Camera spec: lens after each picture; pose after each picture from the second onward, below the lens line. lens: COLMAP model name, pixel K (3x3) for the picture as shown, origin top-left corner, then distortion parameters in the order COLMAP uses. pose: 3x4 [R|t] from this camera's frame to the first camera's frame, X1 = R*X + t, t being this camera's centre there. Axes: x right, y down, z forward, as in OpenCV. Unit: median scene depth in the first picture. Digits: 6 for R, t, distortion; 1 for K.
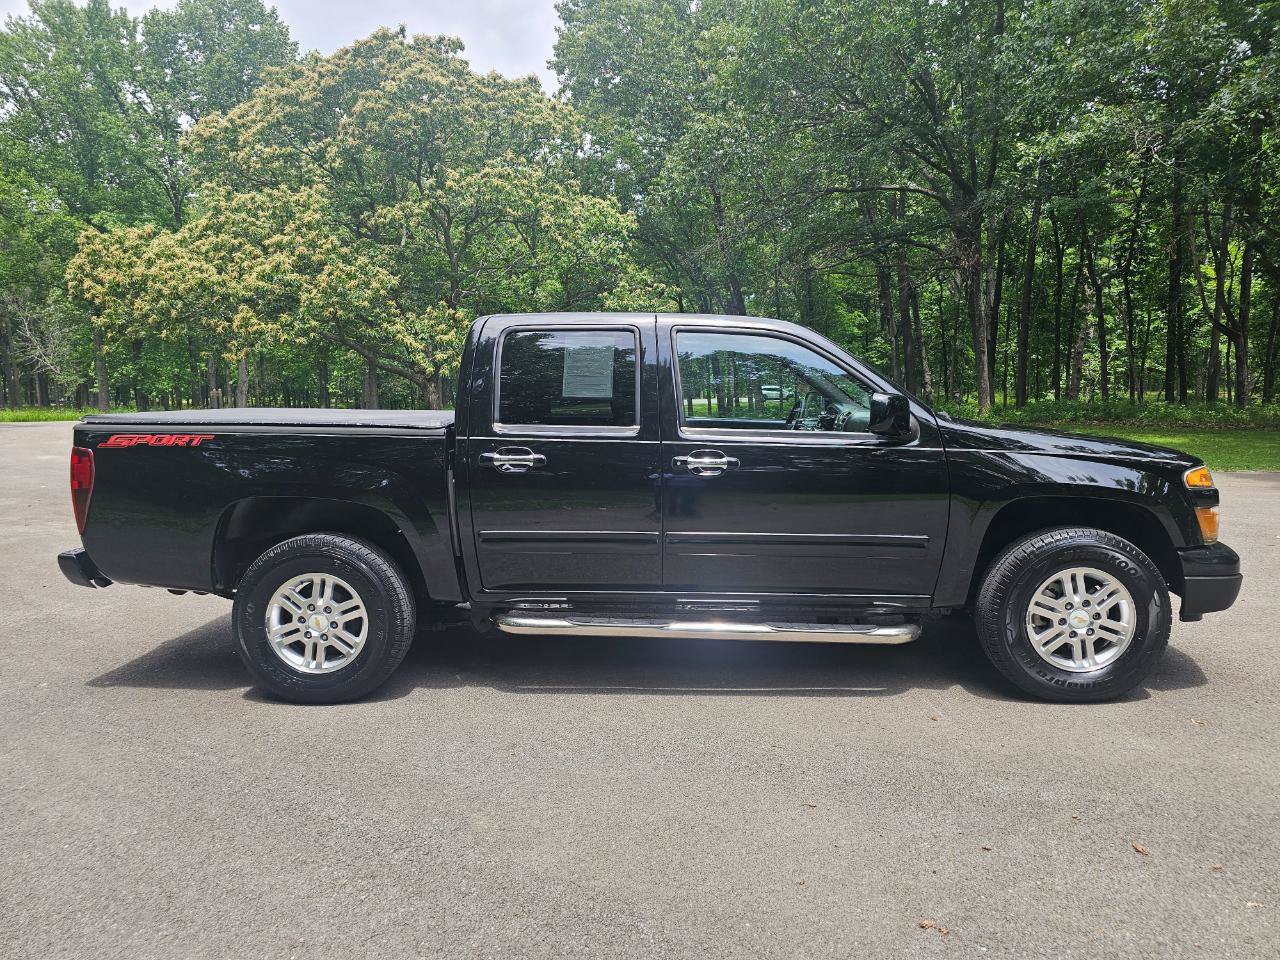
lens RADIAL K [[873.0, 0, 636.1], [0, 873.0, 483.4], [0, 0, 1]] dist [0.043913, -0.032111]
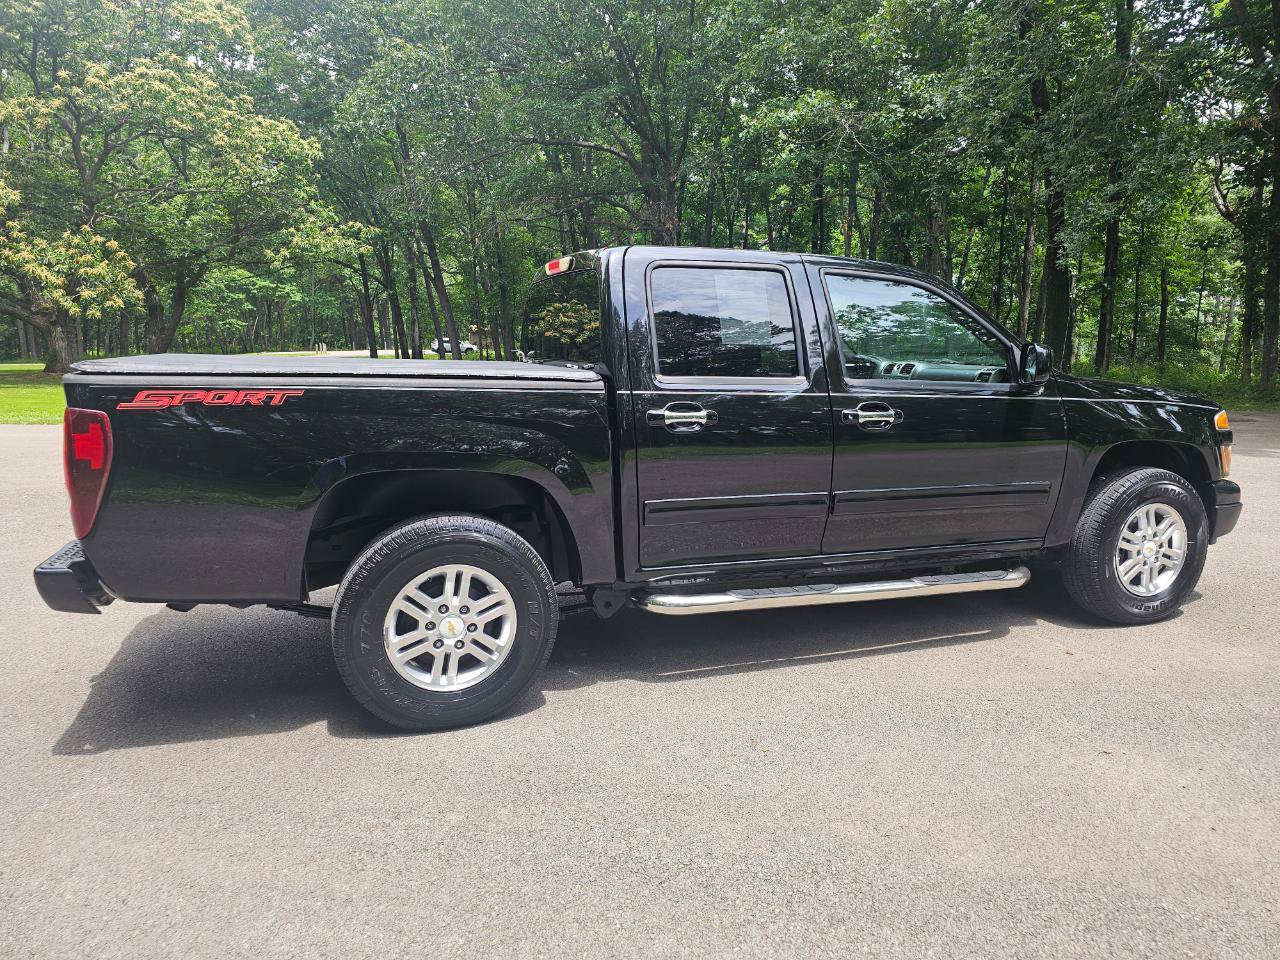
lens RADIAL K [[873.0, 0, 658.1], [0, 873.0, 477.5], [0, 0, 1]] dist [0.043913, -0.032111]
pose [[0.920968, -0.045155, 0.387012, -0.487972], [0.027502, 0.998318, 0.051033, -0.011453], [-0.388666, -0.036356, 0.920661, 0.205109]]
